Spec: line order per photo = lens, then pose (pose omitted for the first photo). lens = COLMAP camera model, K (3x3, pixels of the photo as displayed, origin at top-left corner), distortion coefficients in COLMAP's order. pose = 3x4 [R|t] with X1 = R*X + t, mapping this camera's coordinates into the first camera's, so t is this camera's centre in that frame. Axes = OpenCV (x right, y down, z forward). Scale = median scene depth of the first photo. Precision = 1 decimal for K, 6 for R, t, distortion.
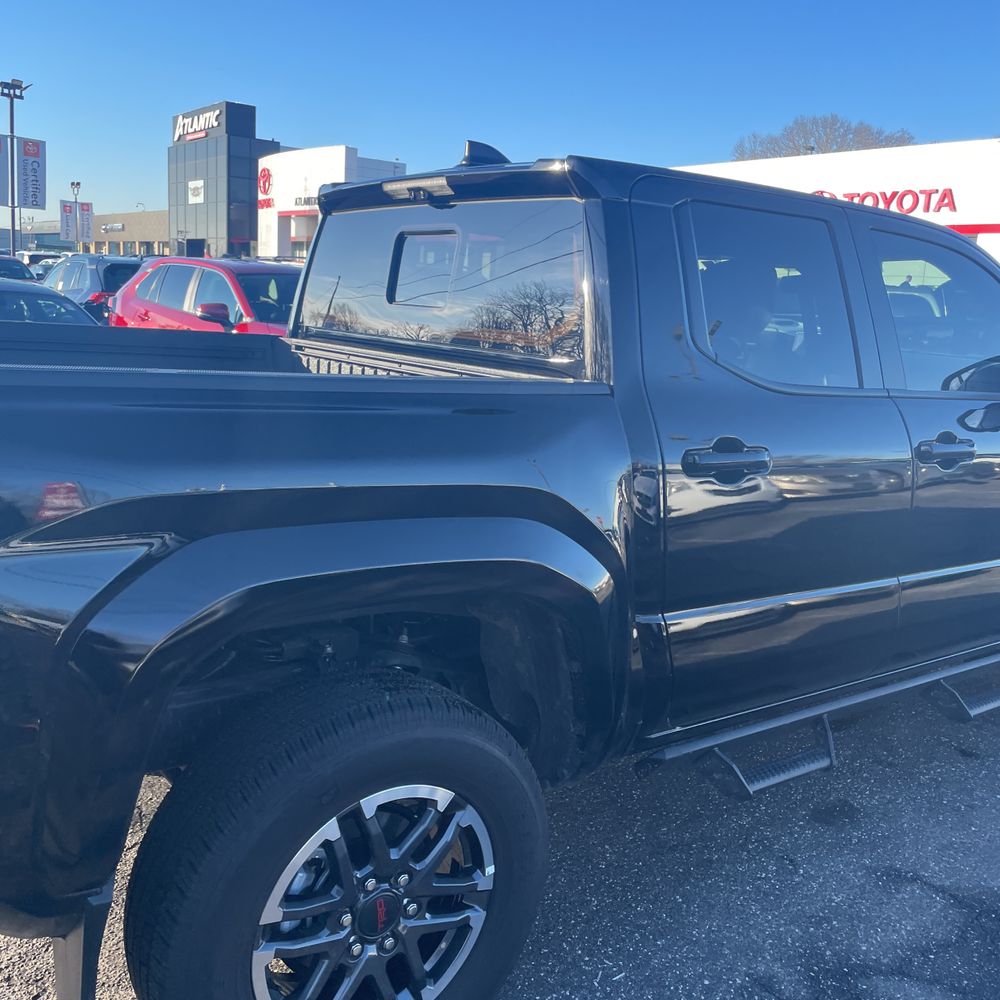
lens RADIAL K [[998.9, 0, 500.0], [0, 998.9, 500.0], [0, 0, 1]] dist [0.084322, -0.111746]
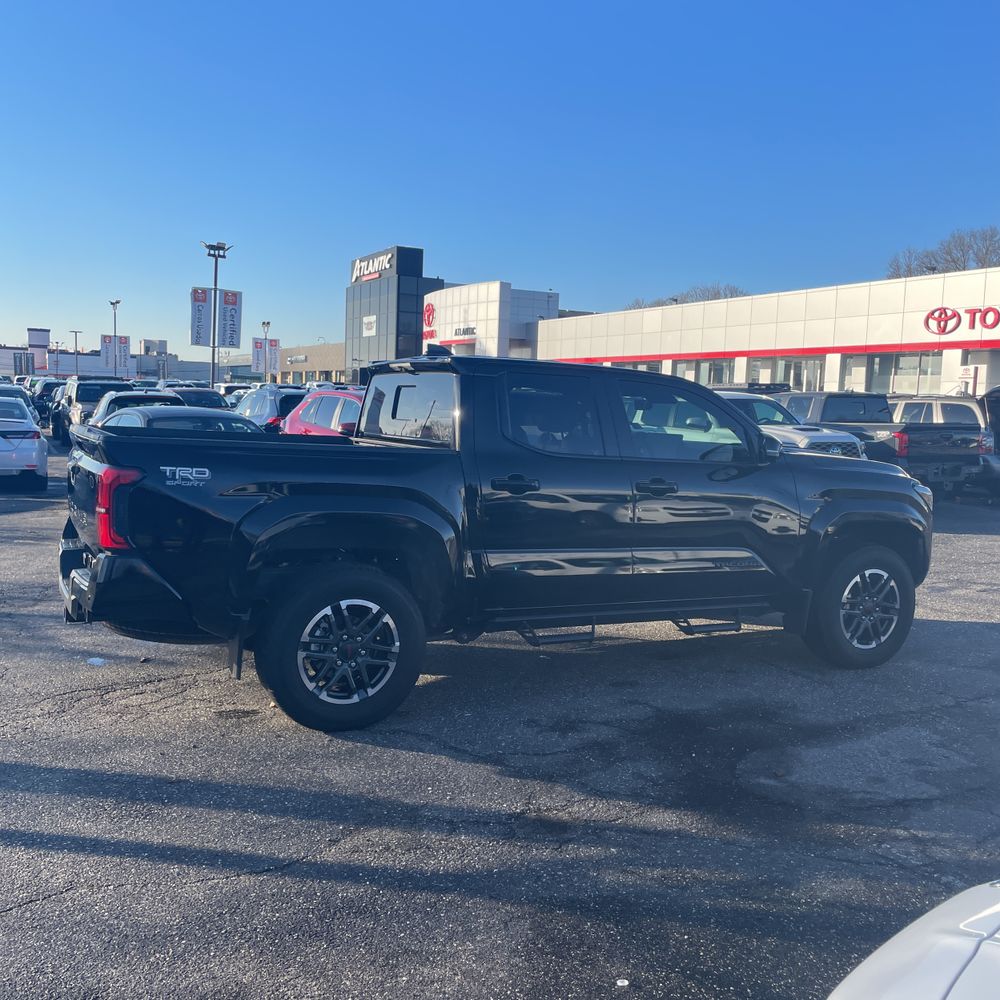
lens RADIAL K [[979.6, 0, 500.0], [0, 979.6, 500.0], [0, 0, 1]] dist [0.141729, -0.310185]
pose [[0.987849, -0.005162, -0.155334, 0.088617], [-0.012369, 0.993667, -0.111683, 0.040732], [0.154926, 0.112247, 0.981529, -0.197114]]
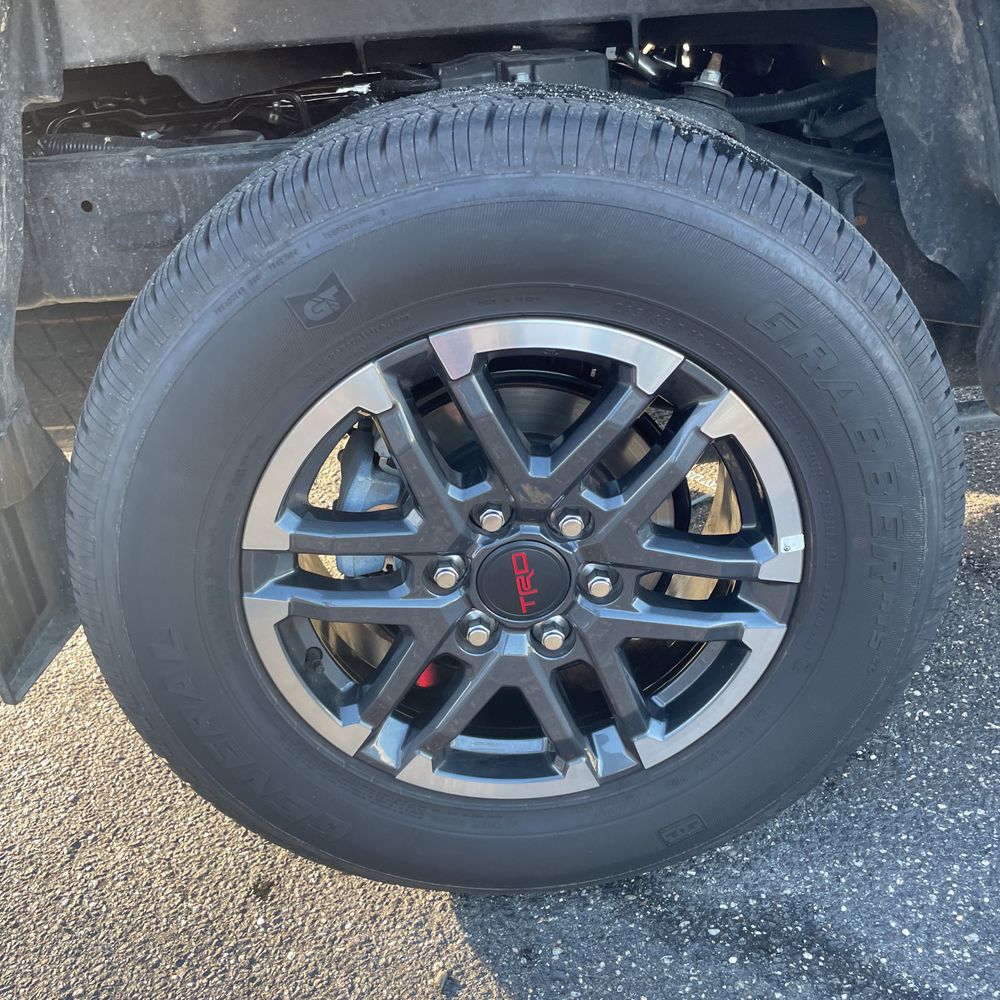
lens RADIAL K [[979.6, 0, 500.0], [0, 979.6, 500.0], [0, 0, 1]] dist [0.141729, -0.310185]
pose [[0.823144, 0.137412, -0.550955, 0.017965], [0.030064, 0.958370, 0.283941, 0.031433], [0.567036, -0.250289, 0.784746, 0.083914]]
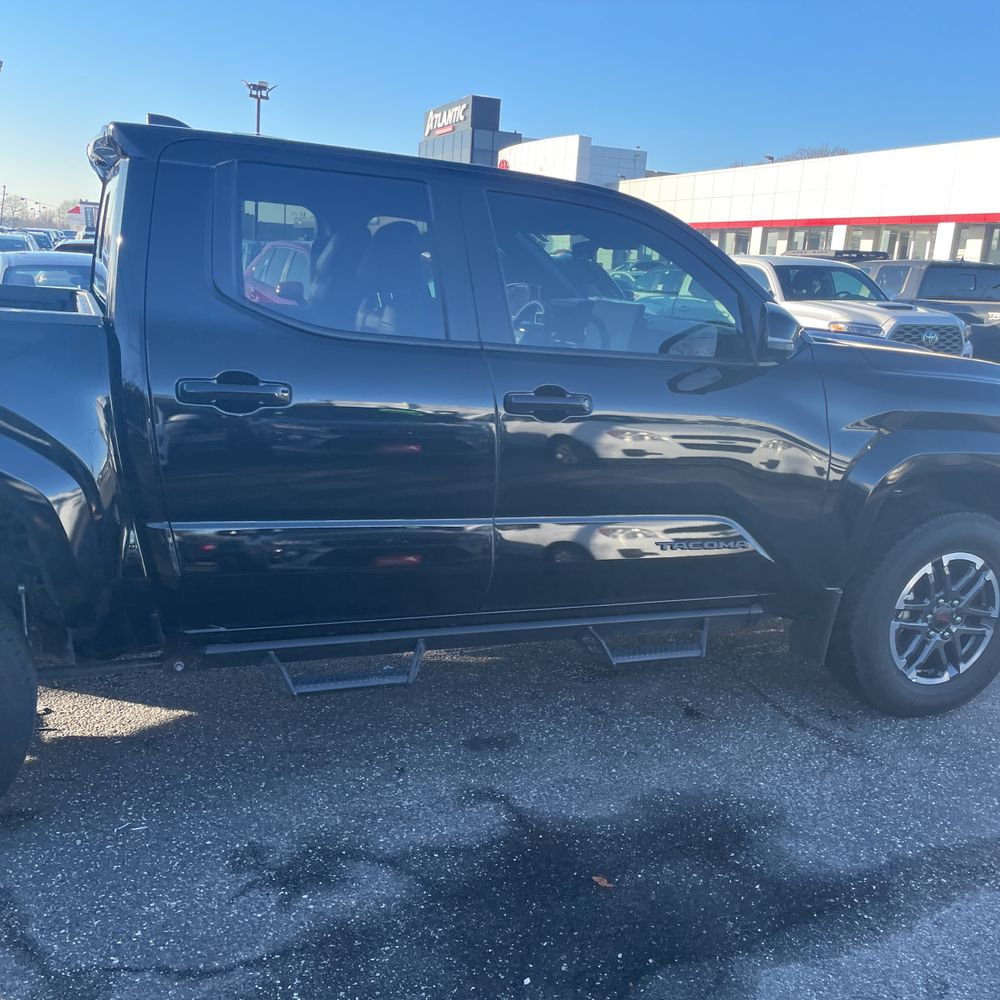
lens RADIAL K [[995.4, 0, 493.1], [0, 995.4, 515.0], [0, 0, 1]] dist [0.100997, -0.135668]
pose [[0.971143, 0.060629, -0.230665, 0.128740], [-0.055249, 0.998030, 0.029718, 0.008271], [0.232012, -0.016117, 0.972579, -0.007015]]
